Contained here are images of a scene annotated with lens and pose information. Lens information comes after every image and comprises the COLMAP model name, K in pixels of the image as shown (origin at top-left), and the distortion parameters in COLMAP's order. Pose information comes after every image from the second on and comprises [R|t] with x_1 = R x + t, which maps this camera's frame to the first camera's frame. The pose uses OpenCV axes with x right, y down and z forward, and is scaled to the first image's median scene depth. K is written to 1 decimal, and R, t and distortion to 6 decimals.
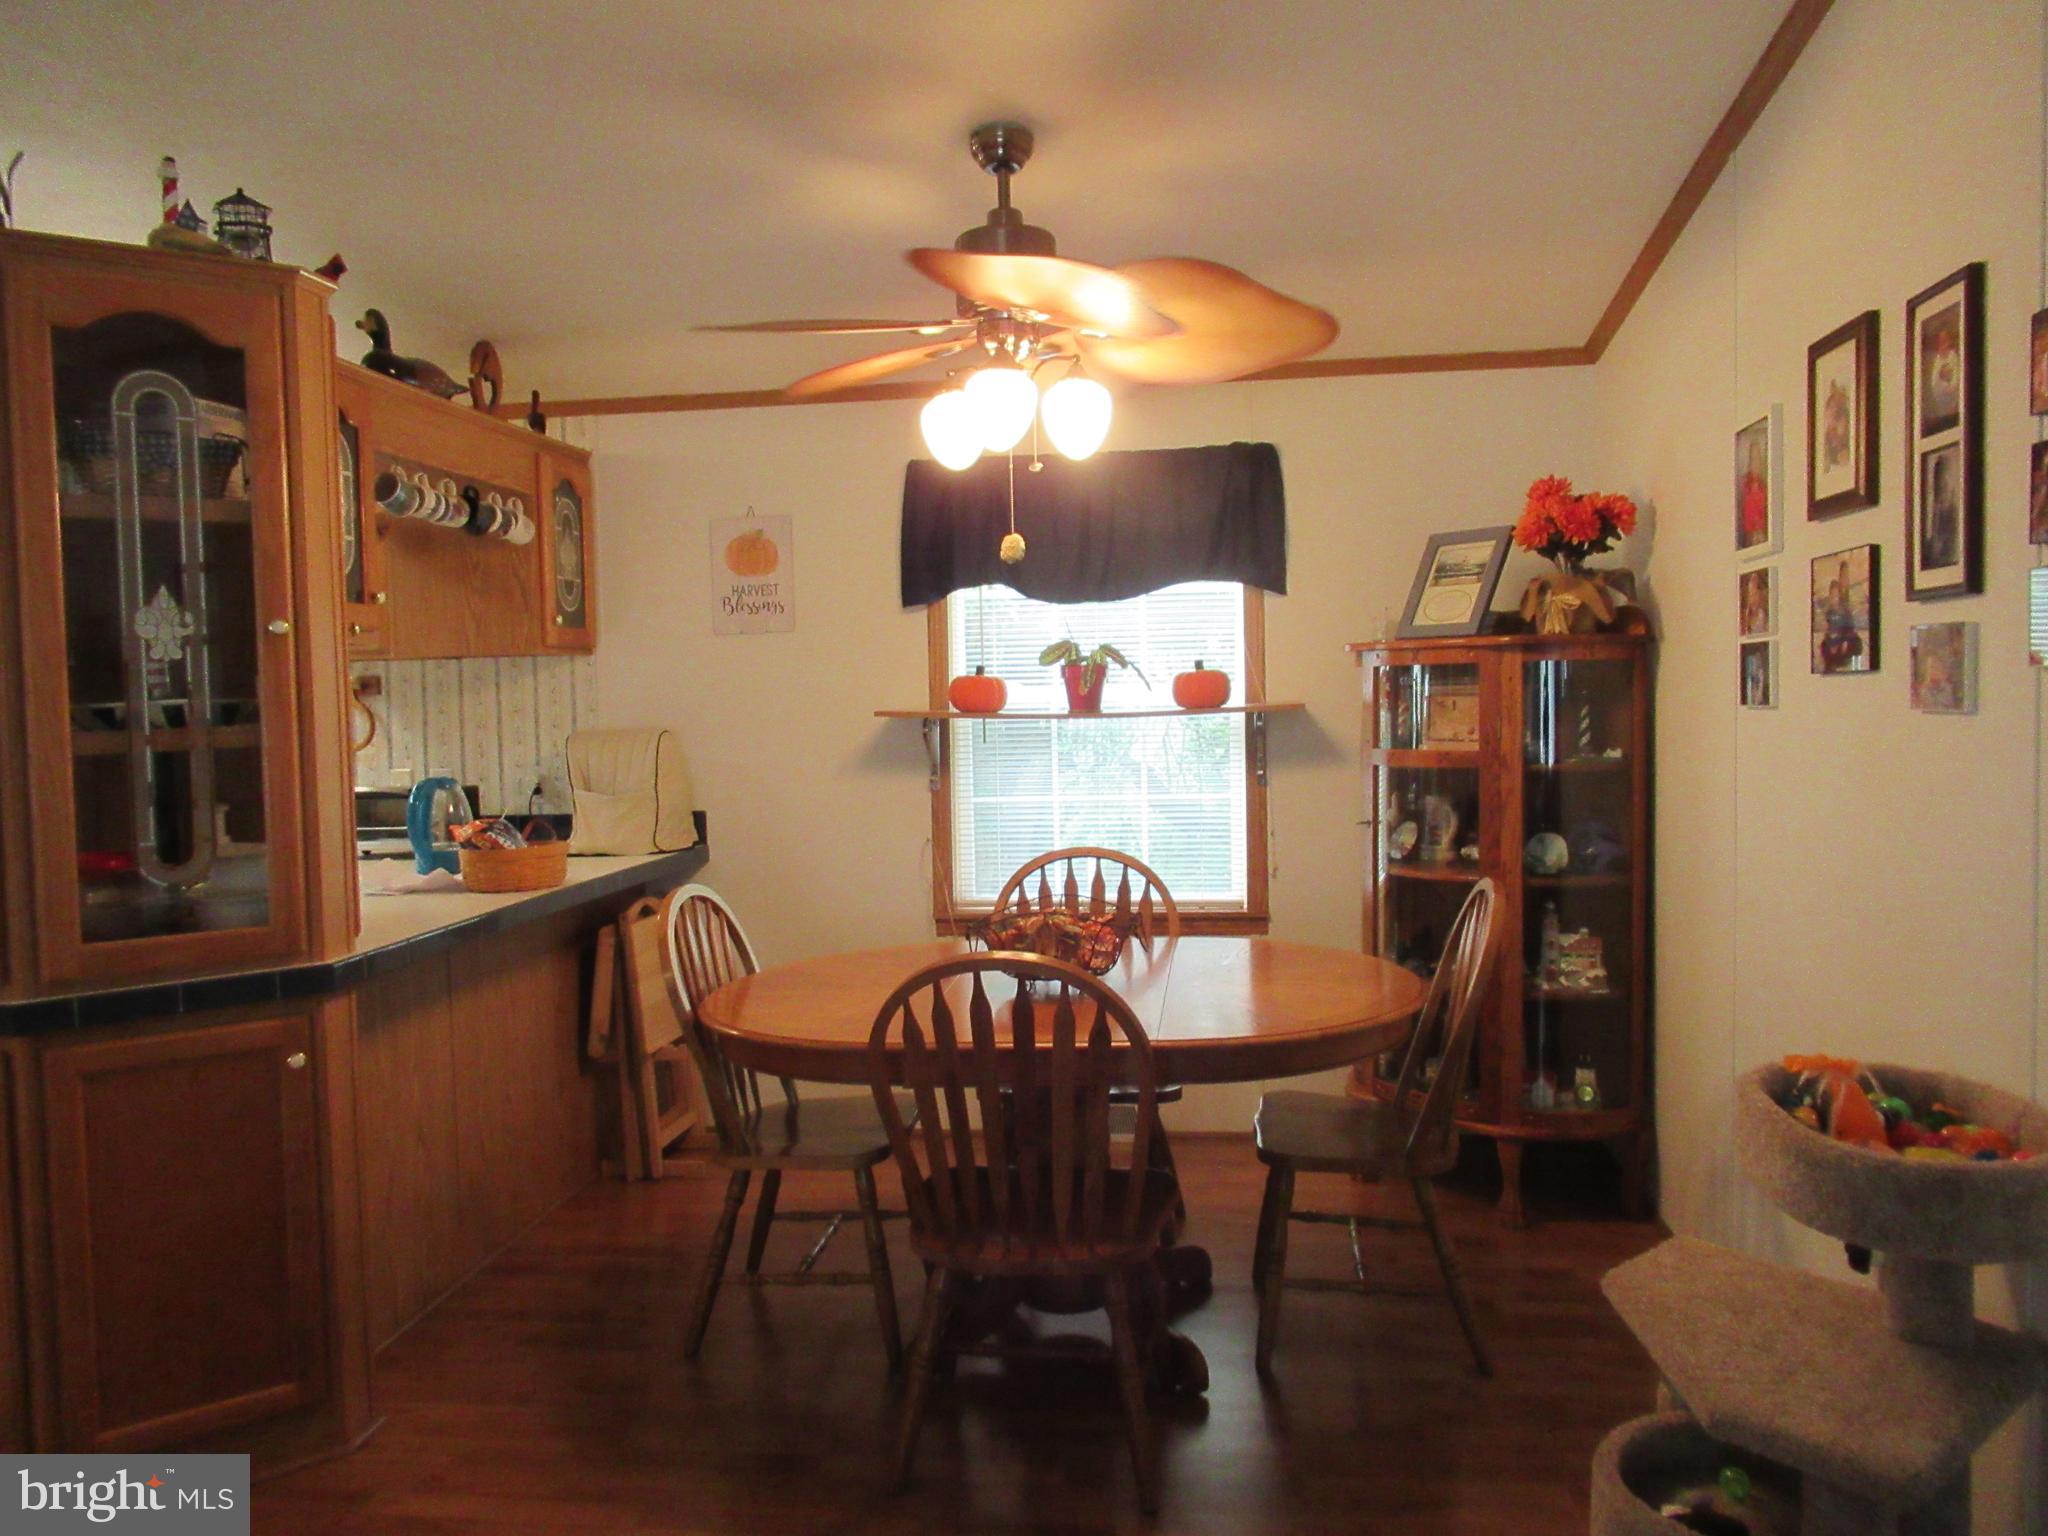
lens RADIAL K [[1530.3, 0, 1029.8], [0, 1530.3, 771.0], [0, 0, 1]] dist [-0.007289, -0.000311]
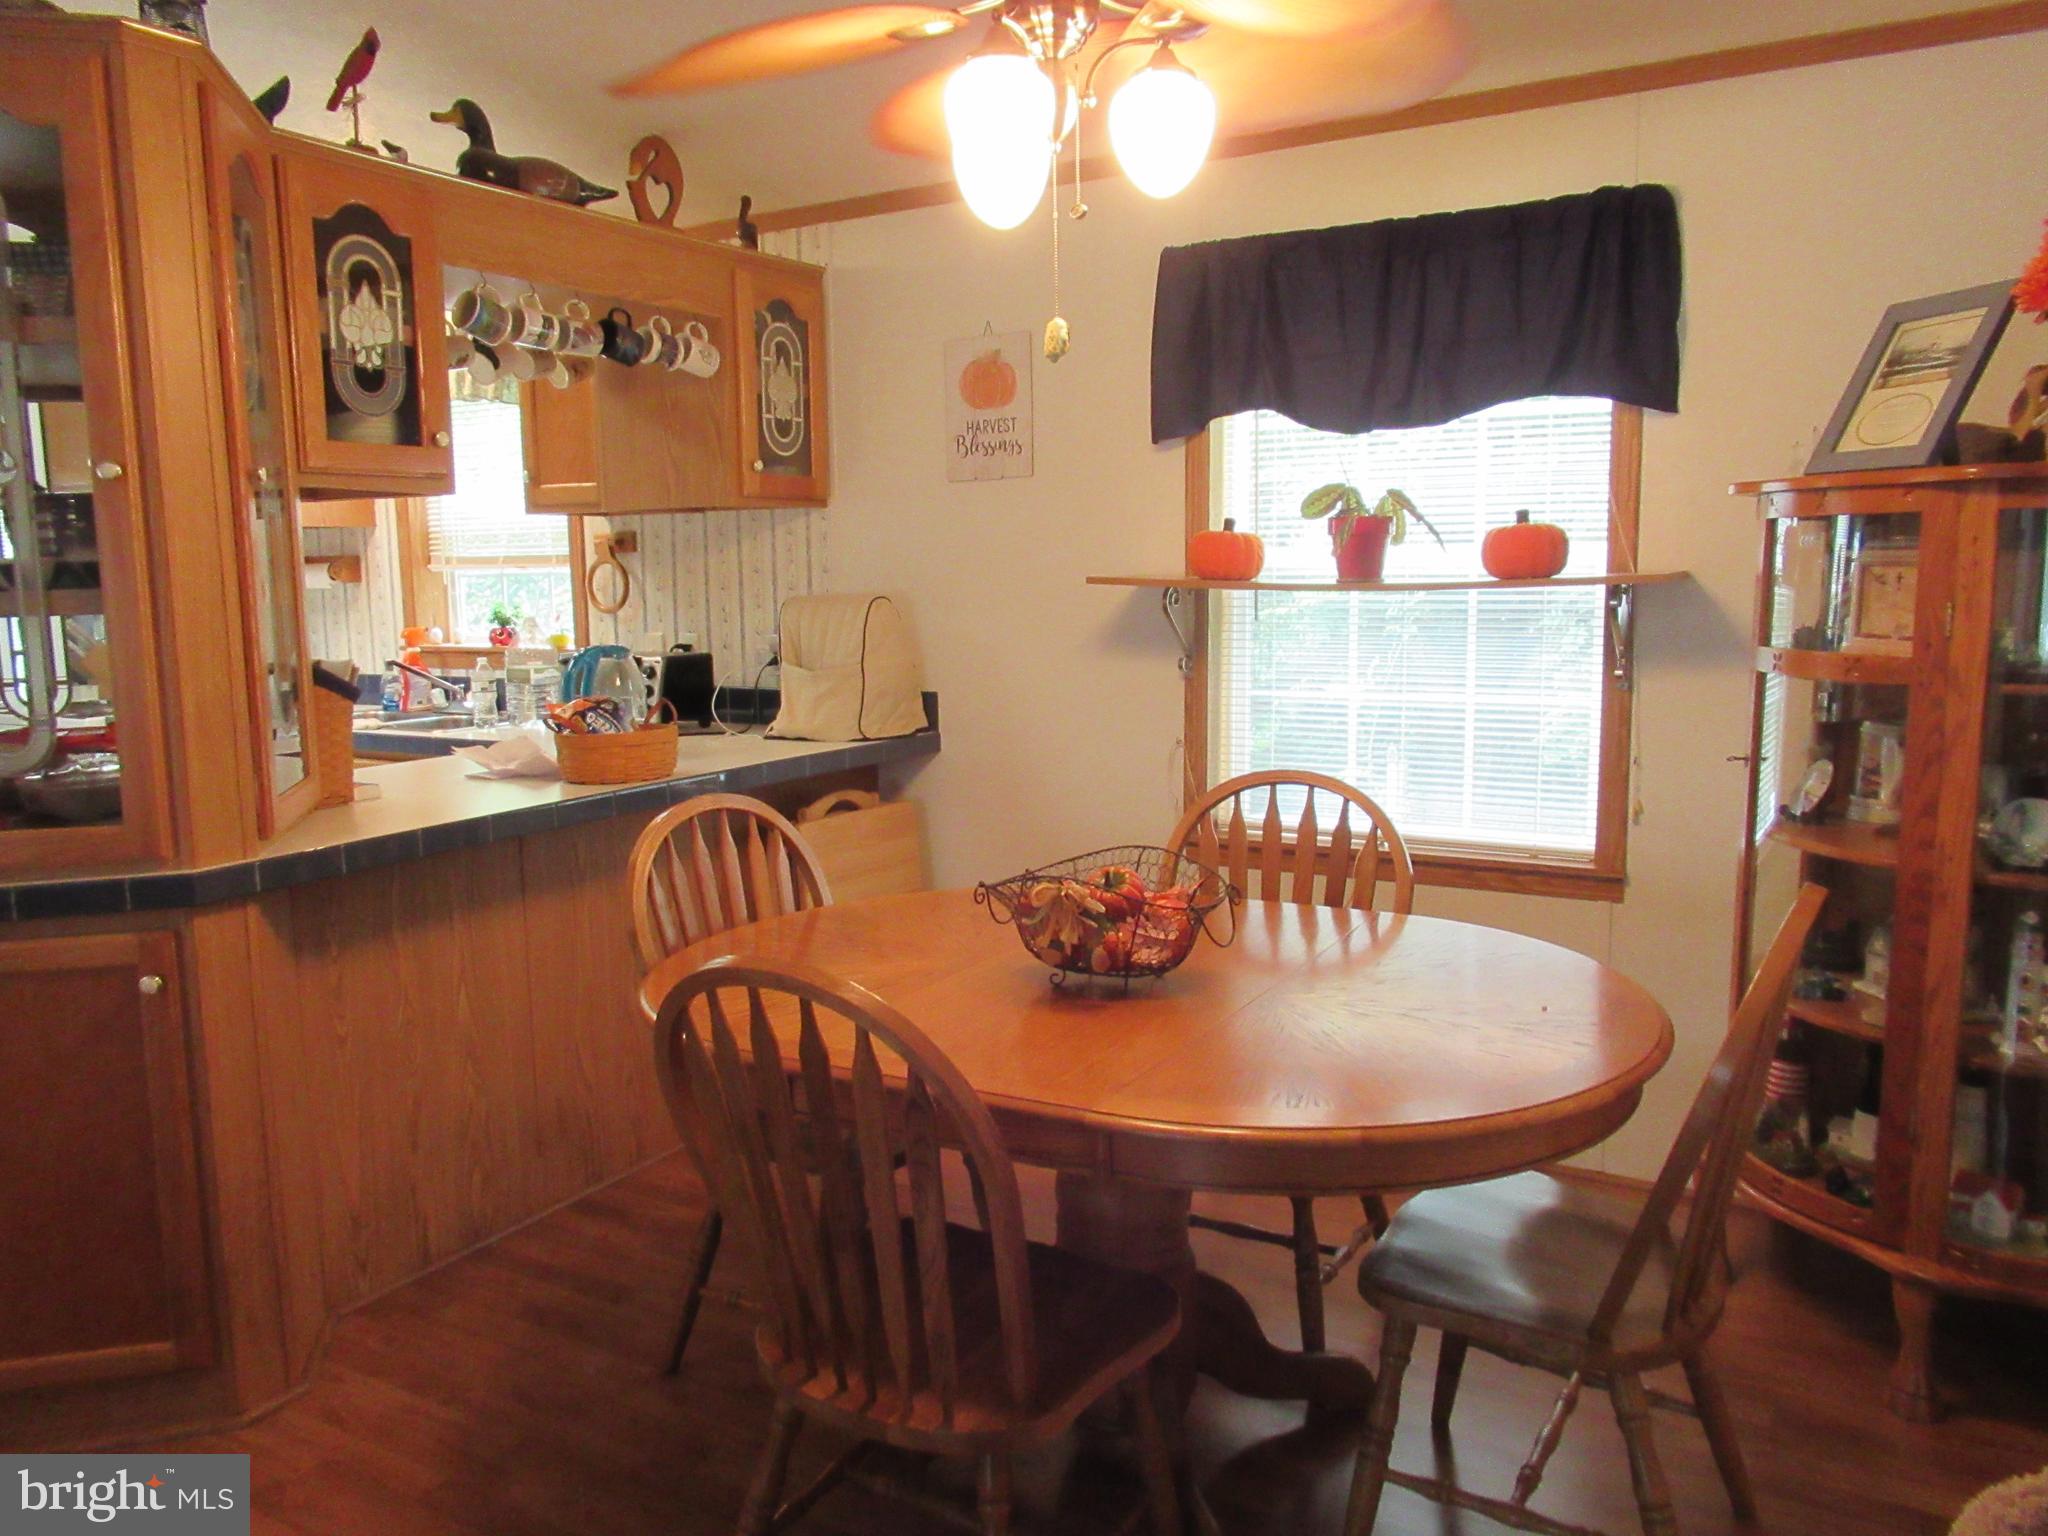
lens RADIAL K [[1530.3, 0, 1022.0], [0, 1530.3, 768.2], [0, 0, 1]] dist [-0.007289, -0.000311]
pose [[0.917575, 0.062589, -0.392606, 0.181362], [-0.026841, 0.995030, 0.095894, -0.015654], [0.396656, -0.077452, 0.914694, 0.257506]]
